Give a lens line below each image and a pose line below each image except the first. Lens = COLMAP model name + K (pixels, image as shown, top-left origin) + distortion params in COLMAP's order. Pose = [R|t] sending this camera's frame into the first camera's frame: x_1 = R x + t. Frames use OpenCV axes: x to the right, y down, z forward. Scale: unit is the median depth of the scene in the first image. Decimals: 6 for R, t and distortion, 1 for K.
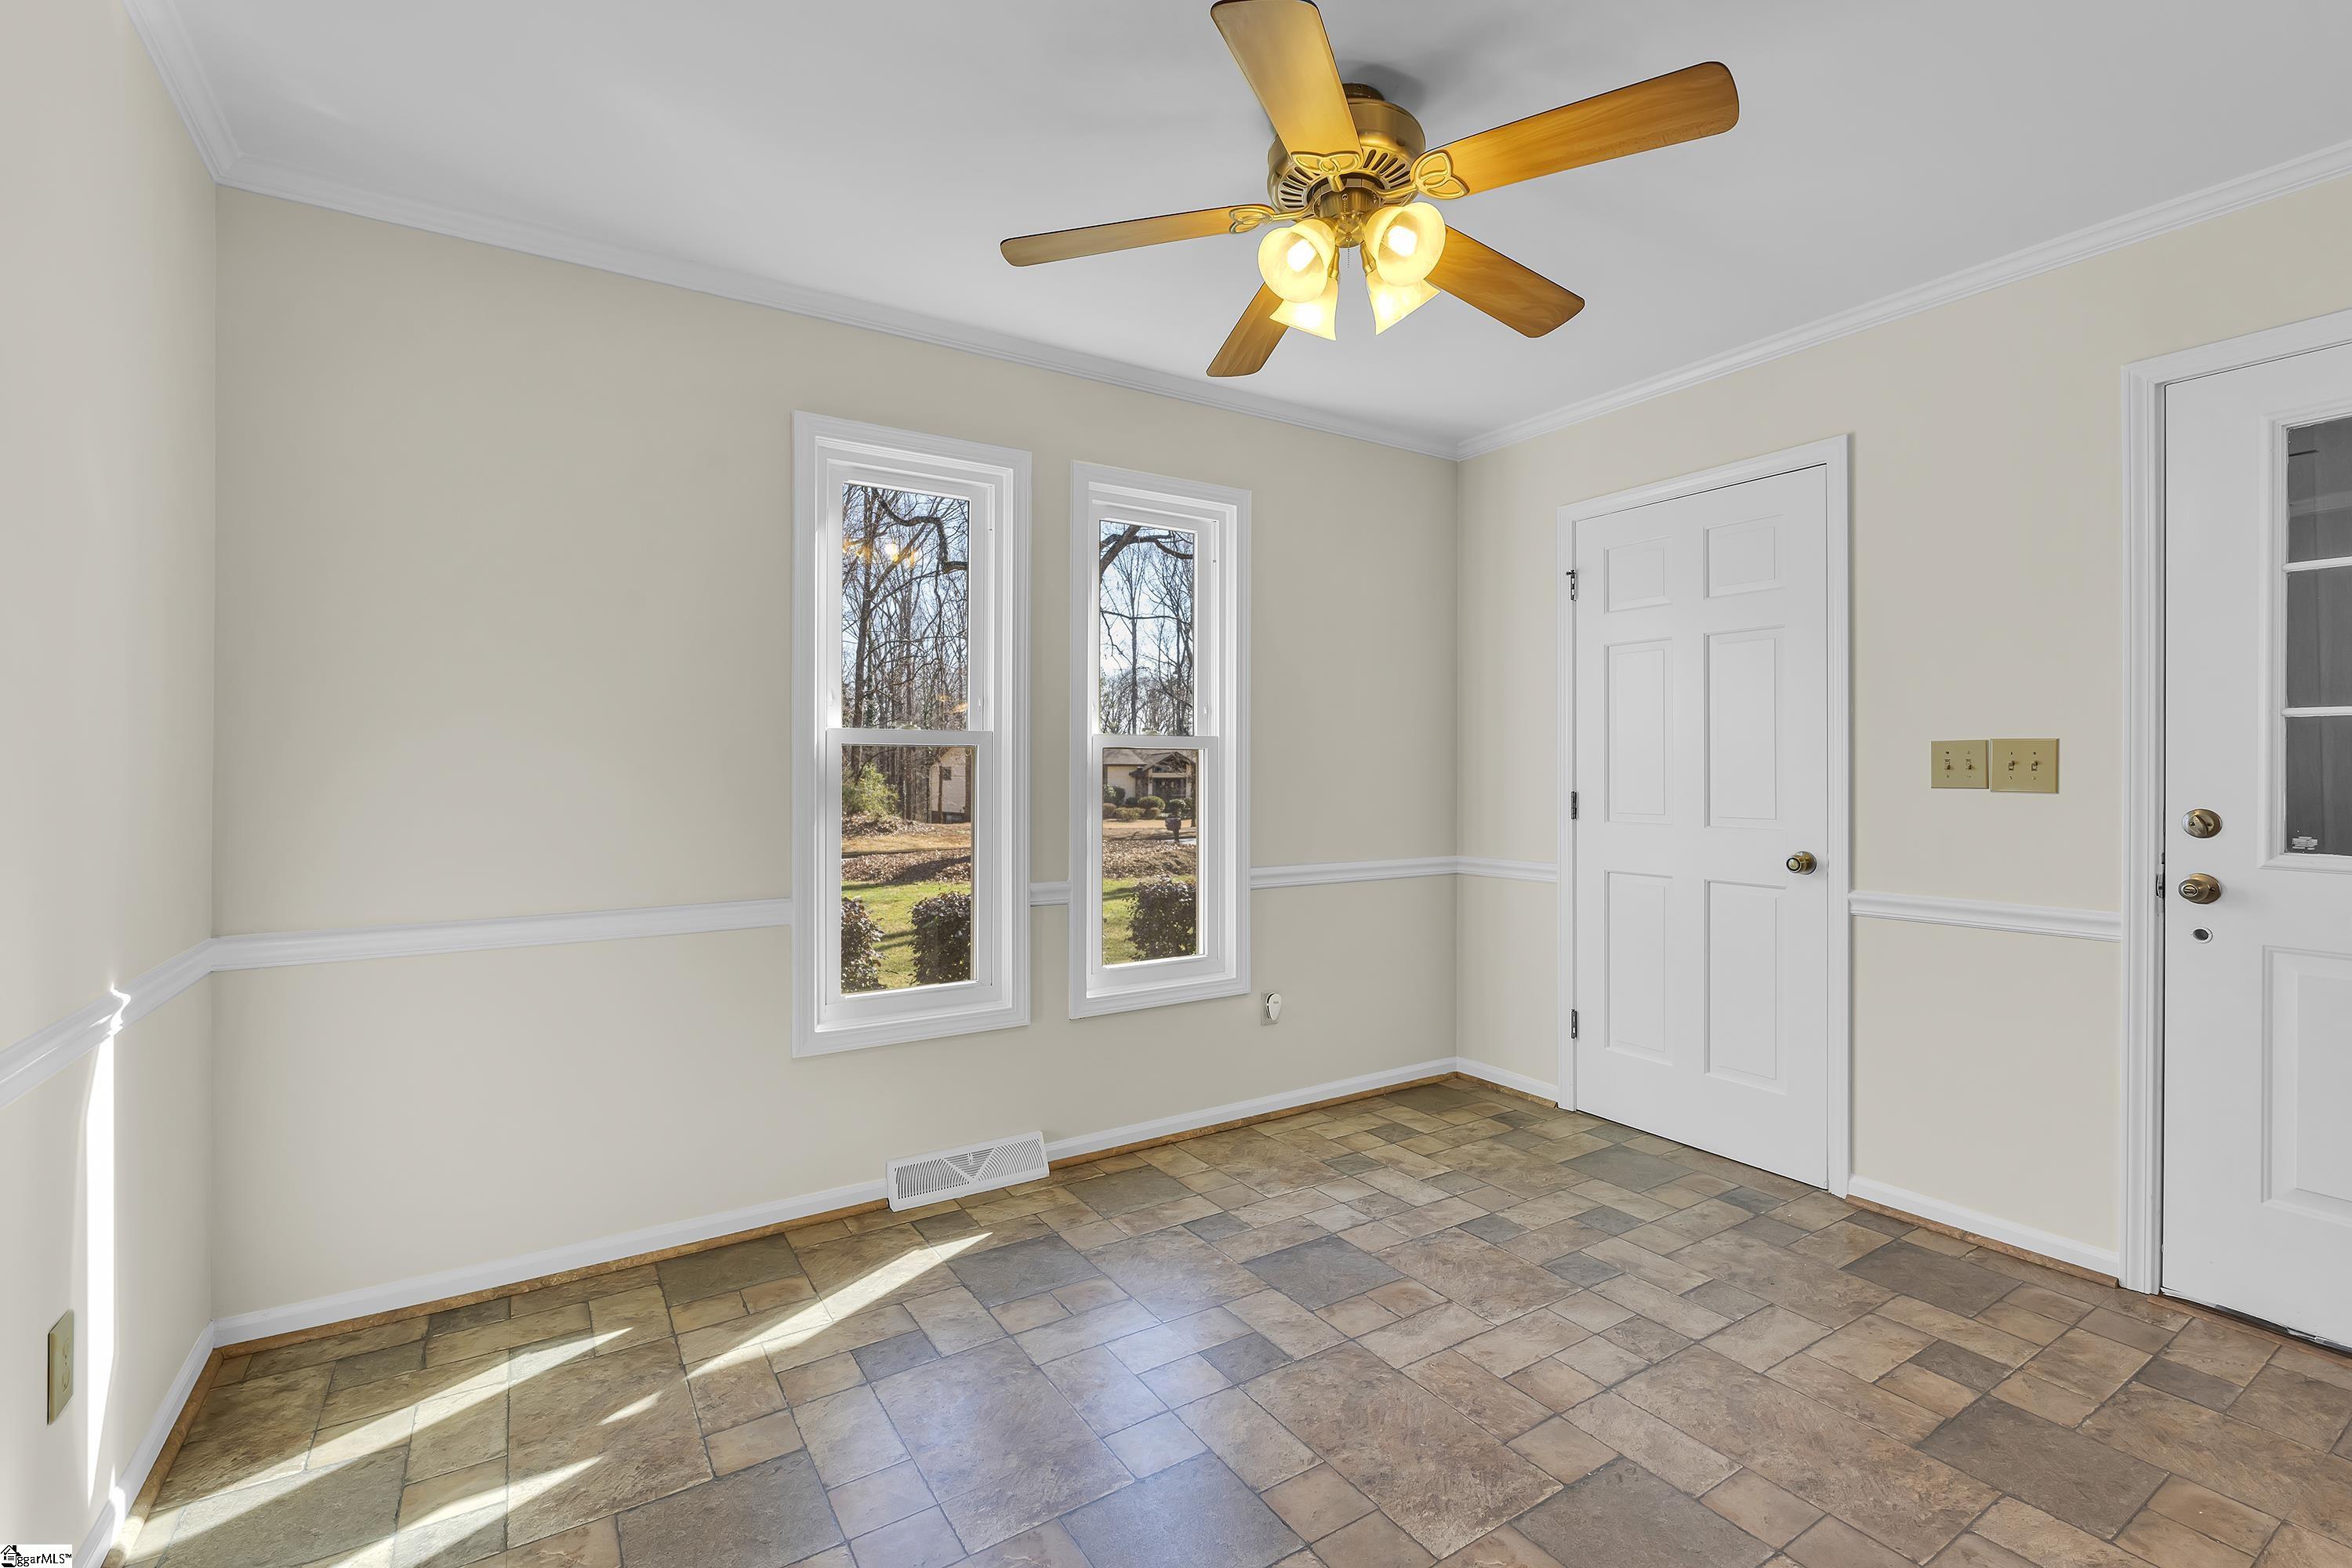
lens RADIAL K [[1041.7, 0, 1181.6], [0, 1041.7, 752.1], [0, 0, 1]] dist [-0.002948, 0.000268]
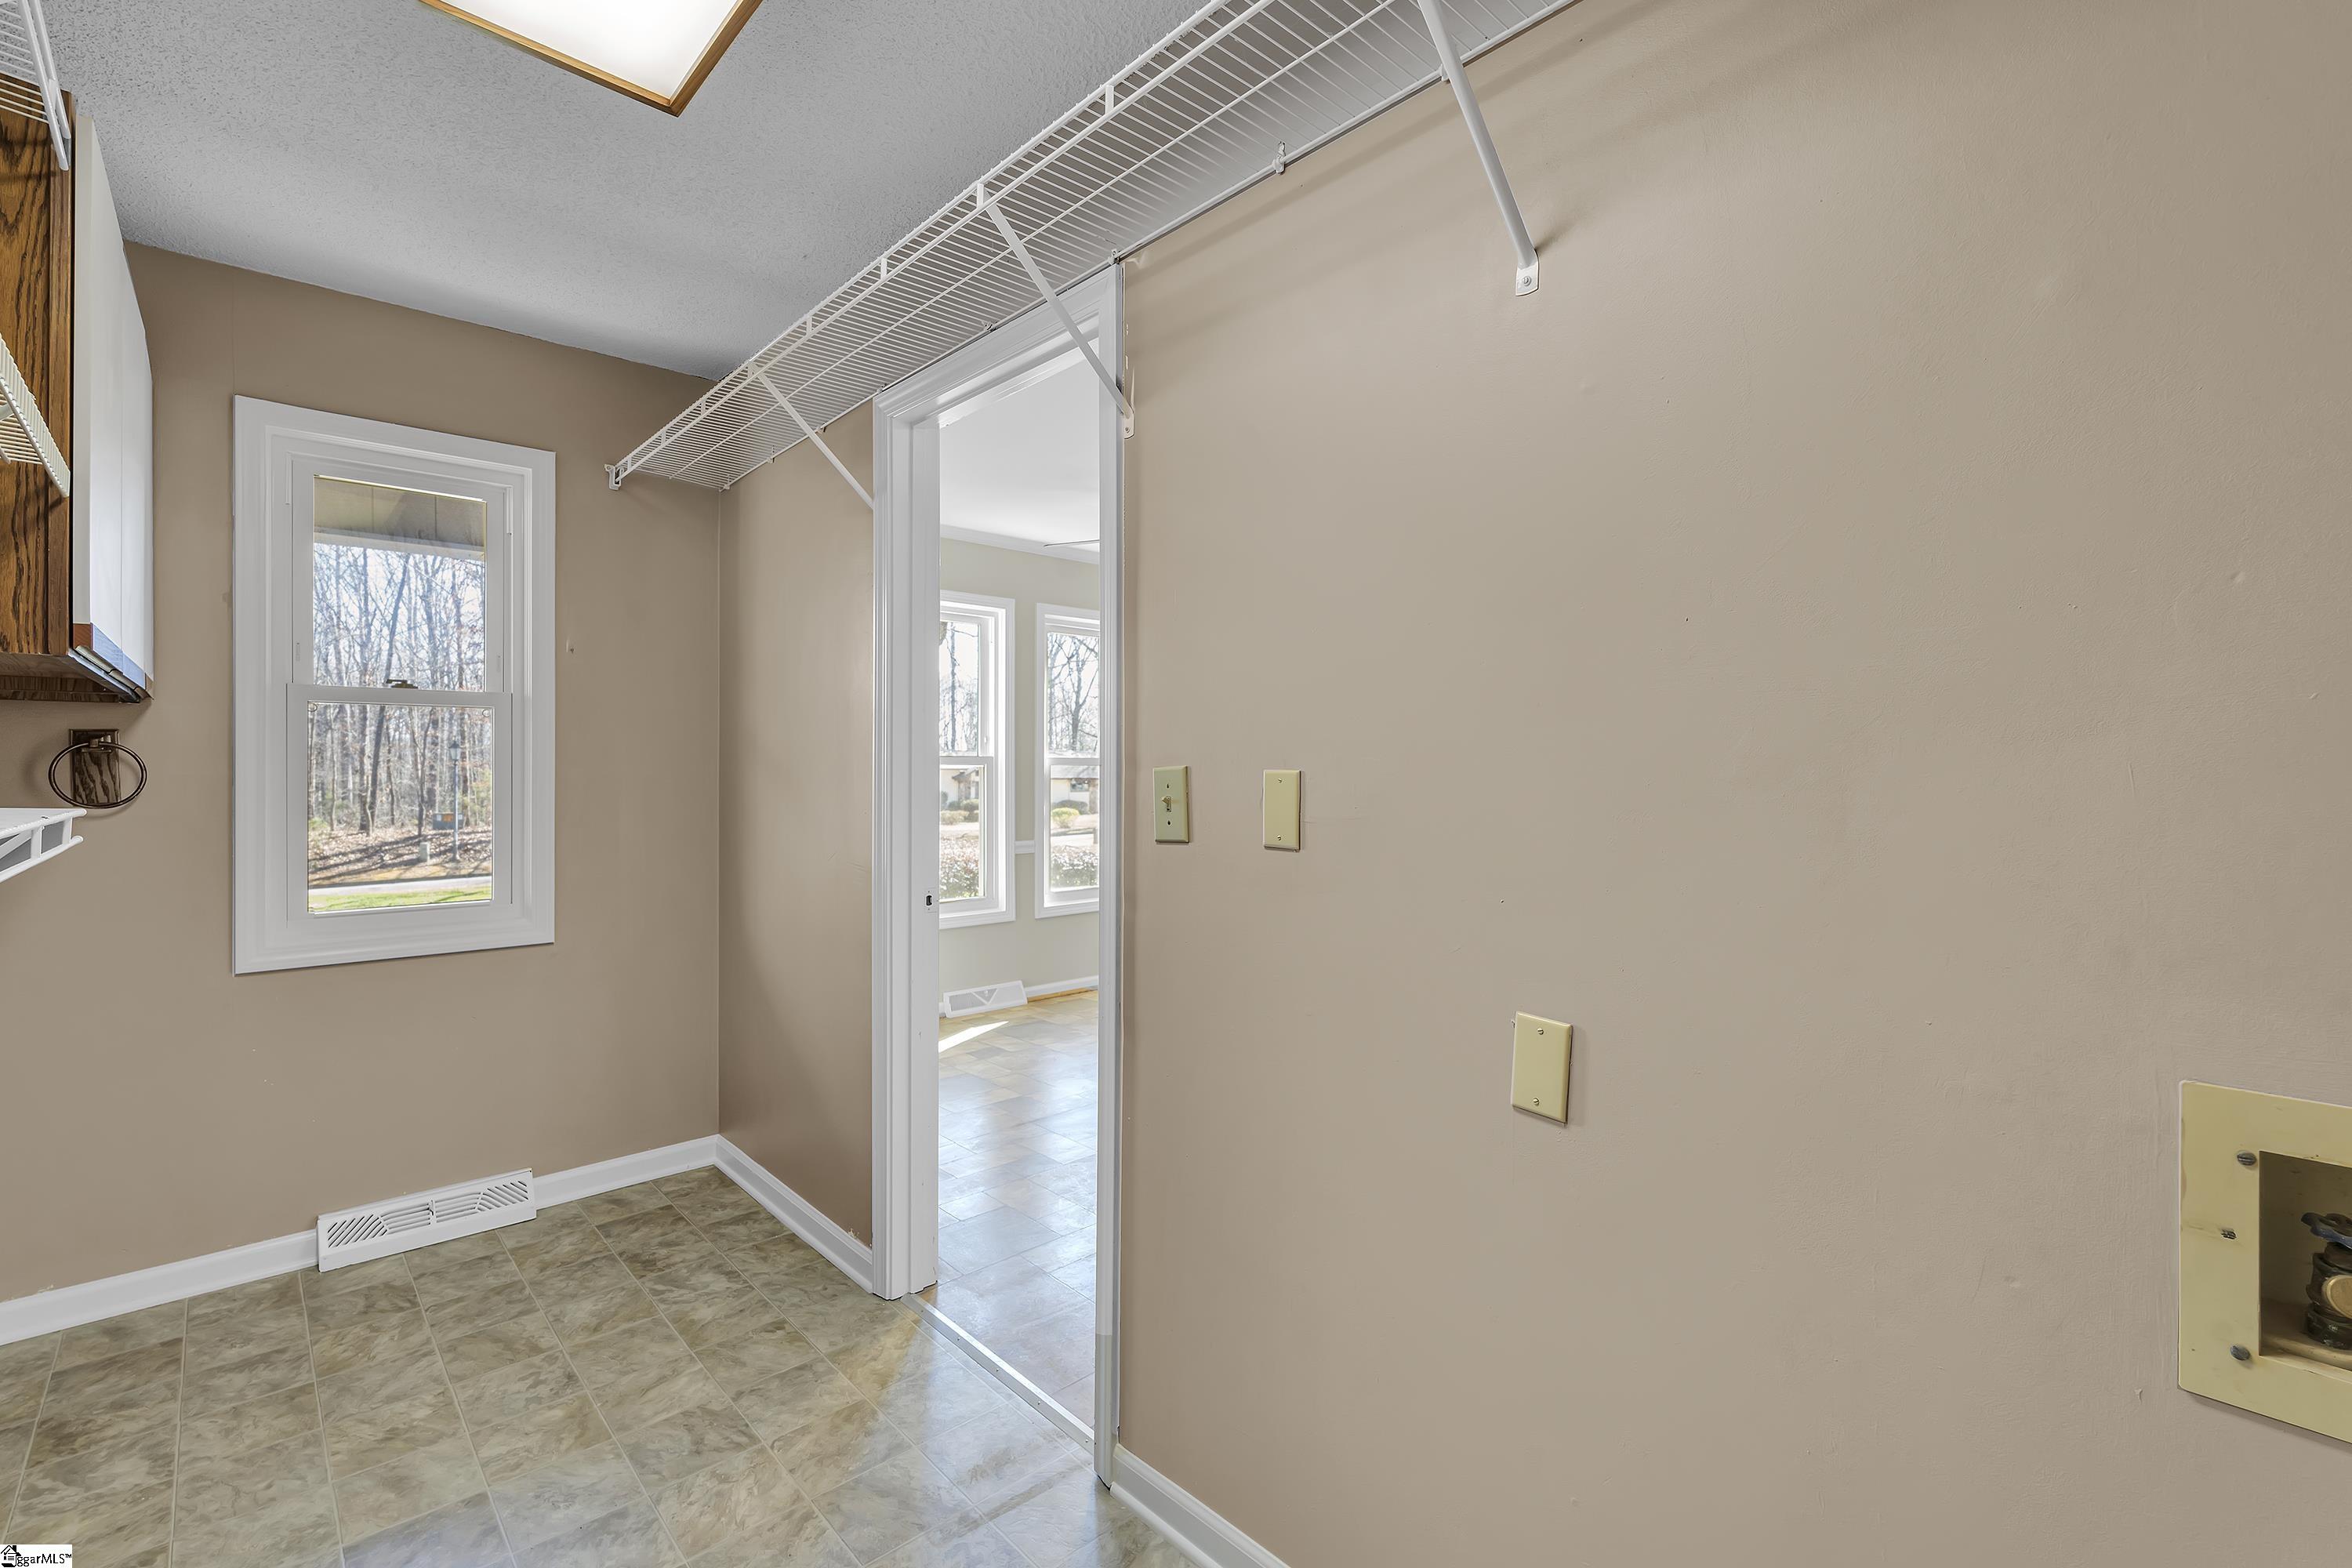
lens RADIAL K [[1041.7, 0, 1188.2], [0, 1041.7, 777.1], [0, 0, 1]] dist [-0.002948, 0.000268]
pose [[0.983411, -0.001406, 0.181386, -0.185573], [-0.002335, 0.999789, 0.020414, -0.024830], [-0.181376, -0.020499, 0.983200, -0.843997]]
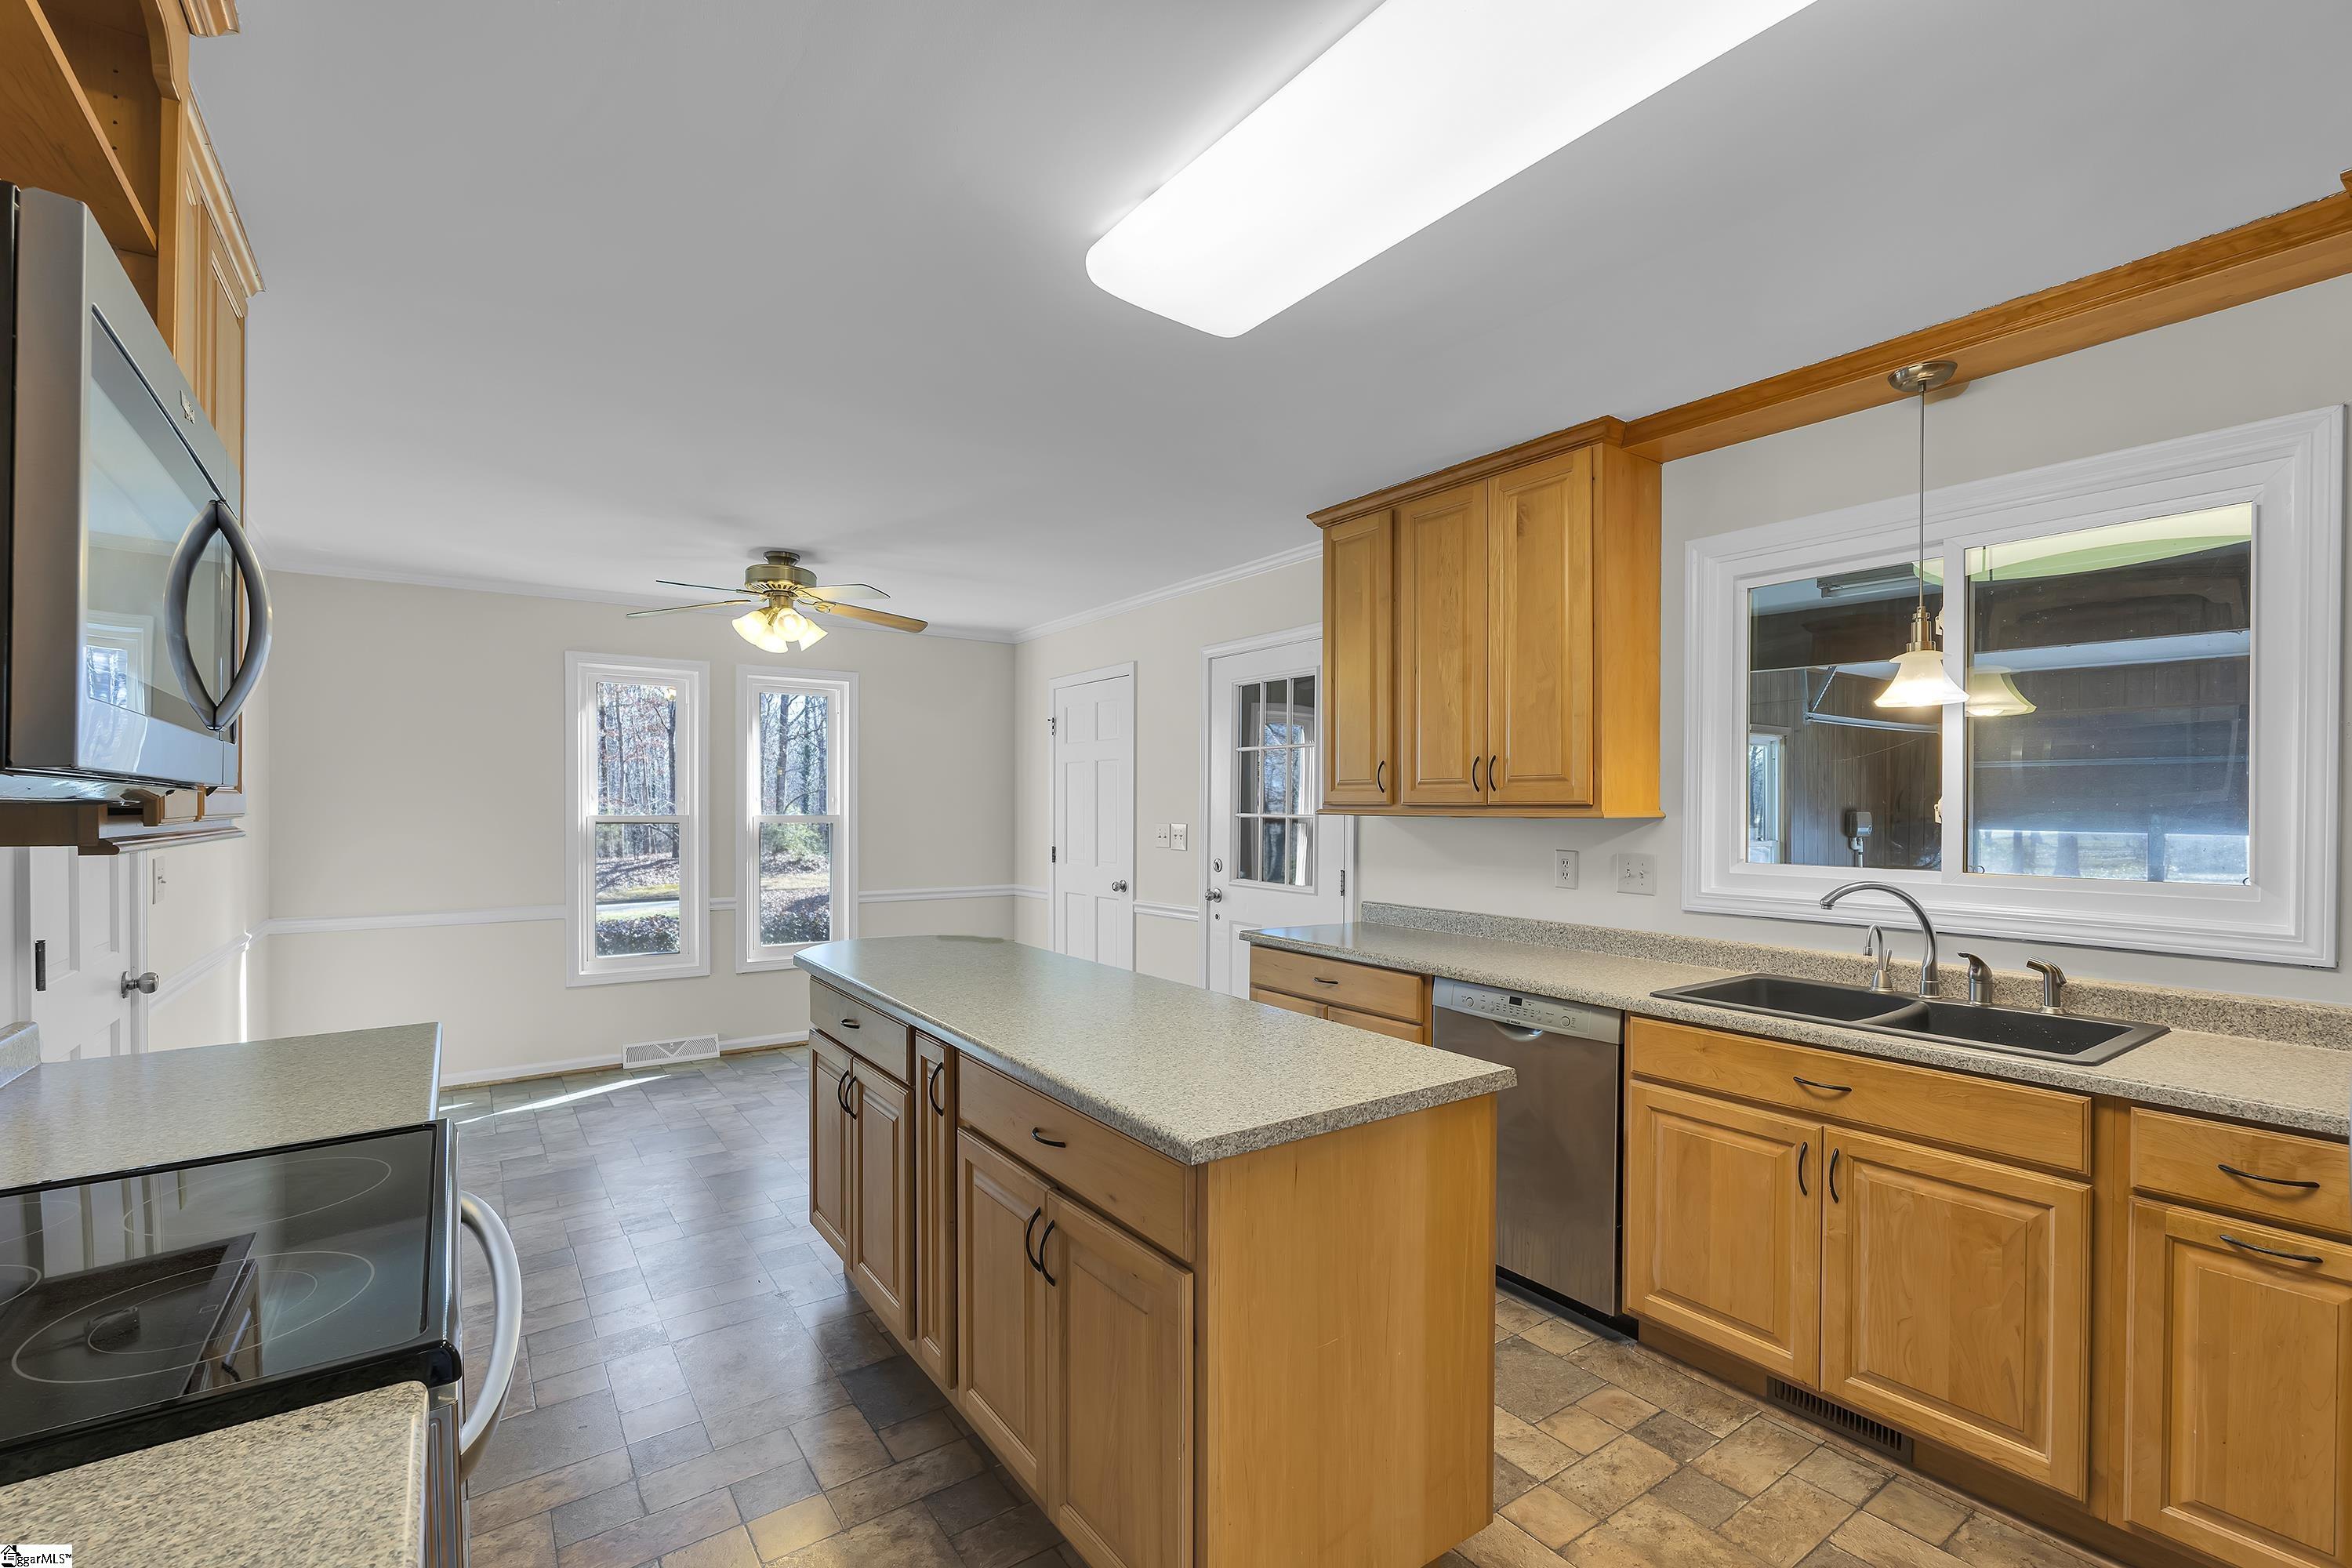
lens RADIAL K [[1041.7, 0, 1183.0], [0, 1041.7, 802.7], [0, 0, 1]] dist [-0.002948, 0.000268]
pose [[0.999012, 0.001904, 0.044396, 0.626710], [-0.002444, 0.999924, 0.012115, -0.068045], [-0.044370, -0.012211, 0.998941, -0.894427]]
